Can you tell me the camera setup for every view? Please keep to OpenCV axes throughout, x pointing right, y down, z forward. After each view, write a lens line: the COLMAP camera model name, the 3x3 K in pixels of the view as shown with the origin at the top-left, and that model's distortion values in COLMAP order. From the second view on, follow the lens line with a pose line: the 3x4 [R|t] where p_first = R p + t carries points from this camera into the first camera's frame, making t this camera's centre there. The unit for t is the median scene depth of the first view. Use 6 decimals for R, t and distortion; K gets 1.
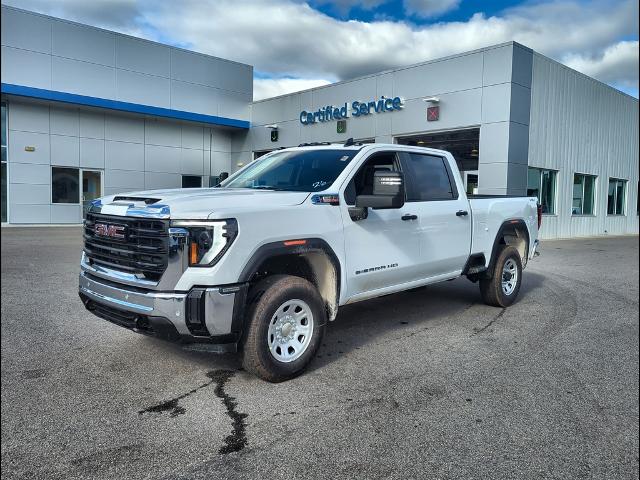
lens RADIAL K [[566.6, 0, 320.0], [0, 566.6, 240.0], [0, 0, 1]] dist [-0.015281, -0.004843]
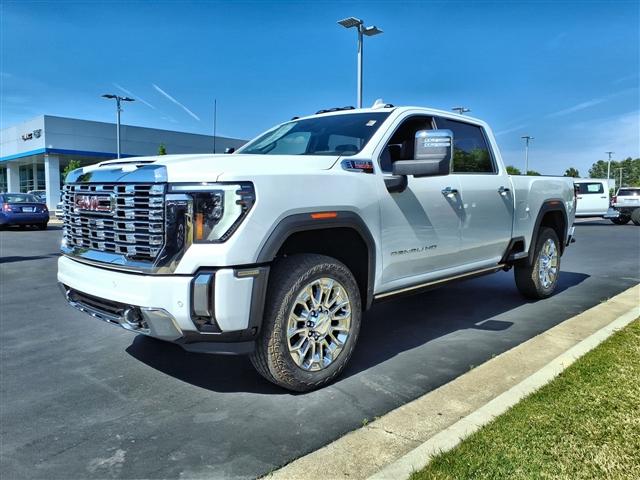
lens RADIAL K [[566.6, 0, 320.0], [0, 566.6, 240.0], [0, 0, 1]] dist [-0.015281, -0.004843]
pose [[0.999929, -0.010861, 0.004901, -0.055021], [0.010862, 0.999941, -0.000081, 0.039939], [-0.004900, 0.000134, 0.999988, 0.199738]]
